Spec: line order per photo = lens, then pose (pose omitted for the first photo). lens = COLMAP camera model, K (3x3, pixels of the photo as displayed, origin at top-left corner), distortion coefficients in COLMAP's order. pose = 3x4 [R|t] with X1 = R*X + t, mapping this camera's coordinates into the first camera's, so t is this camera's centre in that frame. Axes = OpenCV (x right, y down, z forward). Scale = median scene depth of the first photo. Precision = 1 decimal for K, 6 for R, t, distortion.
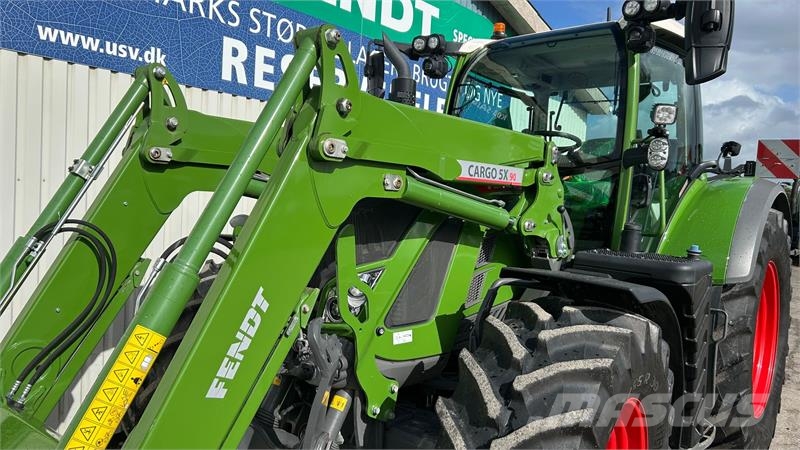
lens RADIAL K [[604.4, 0, 400.0], [0, 604.4, 225.0], [0, 0, 1]] dist [0.011364, -0.008655]
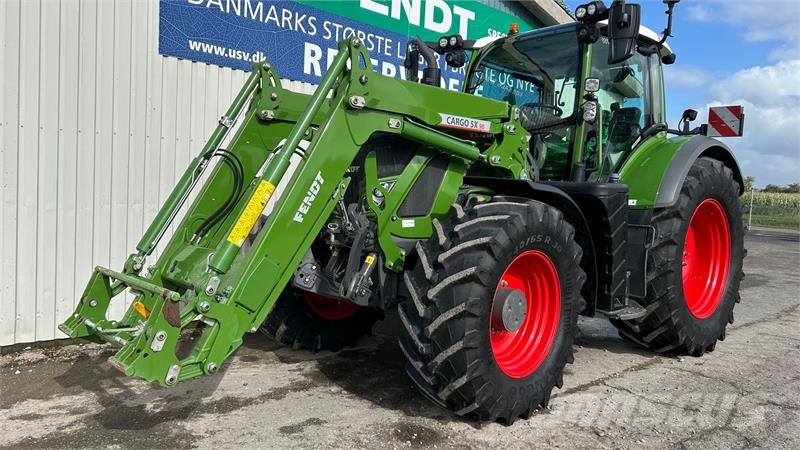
lens RADIAL K [[604.4, 0, 400.0], [0, 604.4, 225.0], [0, 0, 1]] dist [0.011364, -0.008655]
pose [[0.991000, 0.002963, -0.133830, 0.137815], [-0.002344, 0.999986, 0.004787, 0.124944], [0.133842, -0.004430, 0.990993, -0.432130]]
